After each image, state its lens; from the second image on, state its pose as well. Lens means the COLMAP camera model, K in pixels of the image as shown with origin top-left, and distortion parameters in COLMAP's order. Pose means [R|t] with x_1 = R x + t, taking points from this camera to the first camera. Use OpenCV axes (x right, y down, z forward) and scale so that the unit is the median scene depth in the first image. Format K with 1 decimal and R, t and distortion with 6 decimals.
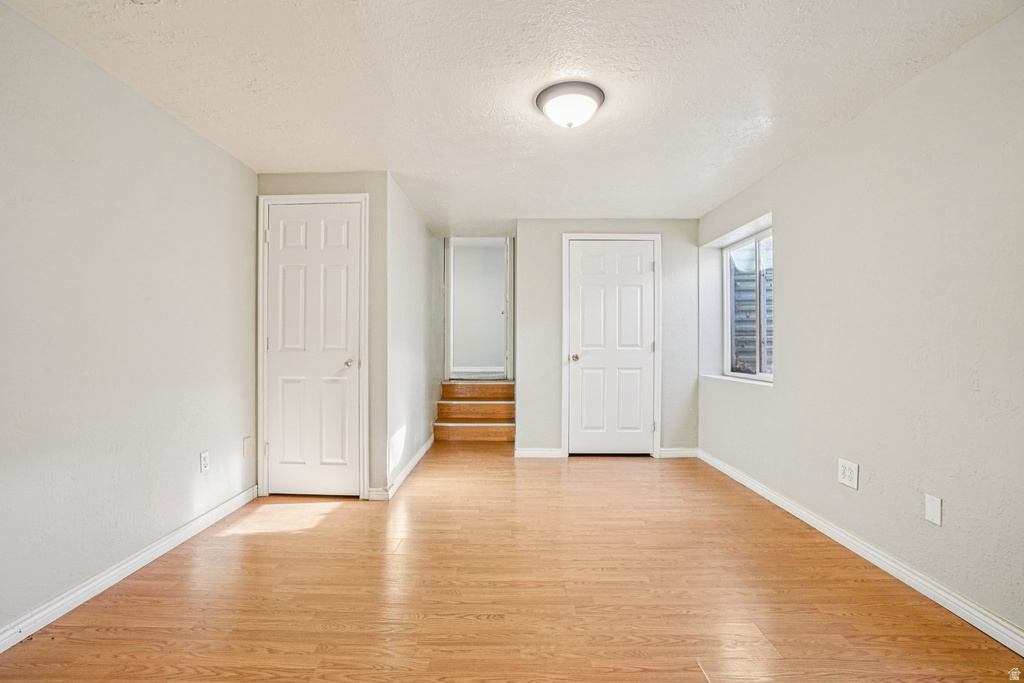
lens RADIAL K [[452.3, 0, 505.8], [0, 452.3, 338.1], [0, 0, 1]] dist [-0.059209, 0.023792]
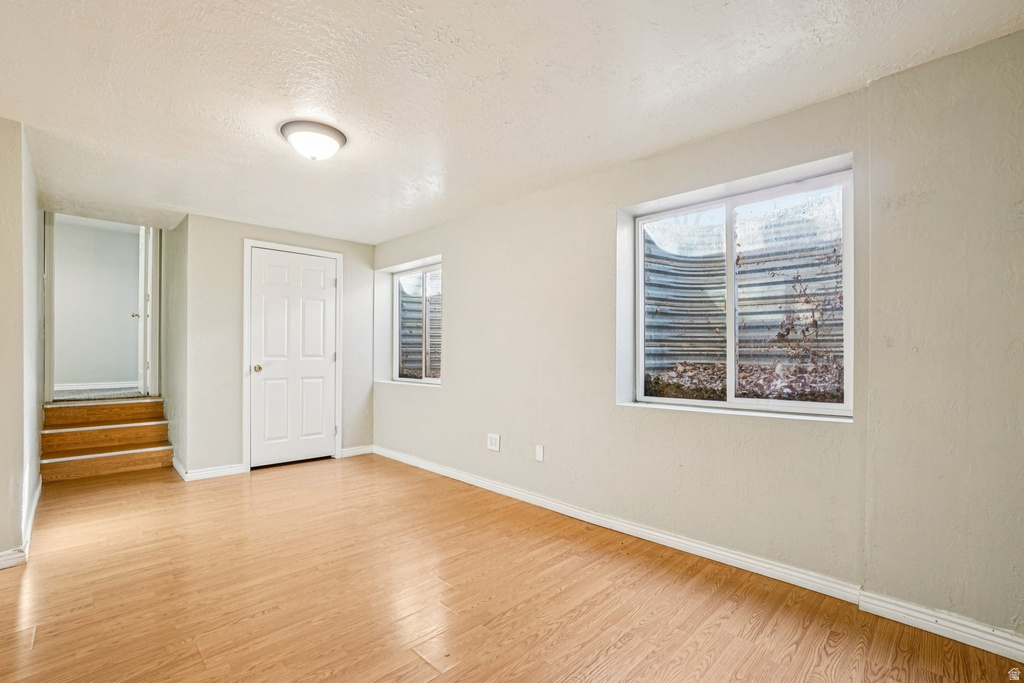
lens RADIAL K [[452.3, 0, 505.8], [0, 452.3, 338.1], [0, 0, 1]] dist [-0.059209, 0.023792]
pose [[0.708547, 0.023855, 0.705260, -0.155381], [-0.009491, 0.999660, -0.024277, -0.003547], [-0.705599, 0.010508, 0.708533, -0.065462]]
